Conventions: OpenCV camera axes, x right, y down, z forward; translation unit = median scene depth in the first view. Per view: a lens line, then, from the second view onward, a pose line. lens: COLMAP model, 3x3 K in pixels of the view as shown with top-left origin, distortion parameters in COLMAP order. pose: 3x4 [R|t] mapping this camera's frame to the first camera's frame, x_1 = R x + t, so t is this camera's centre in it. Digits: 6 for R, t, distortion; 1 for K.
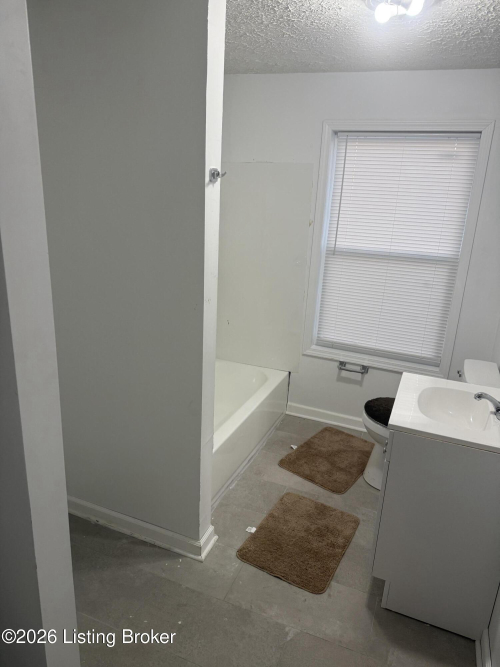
lens RADIAL K [[470.7, 0, 246.1], [0, 470.7, 336.8], [0, 0, 1]] dist [0.052033, -0.060585]
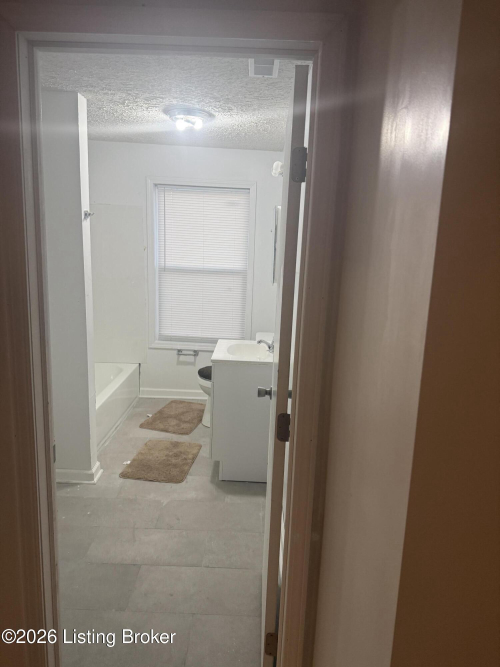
lens RADIAL K [[470.7, 0, 257.1], [0, 470.7, 331.4], [0, 0, 1]] dist [0.052033, -0.060585]
pose [[0.924738, -0.085470, 0.370883, -0.100453], [0.115960, 0.991400, -0.060661, 0.128386], [-0.362508, 0.099104, 0.926696, -0.394885]]
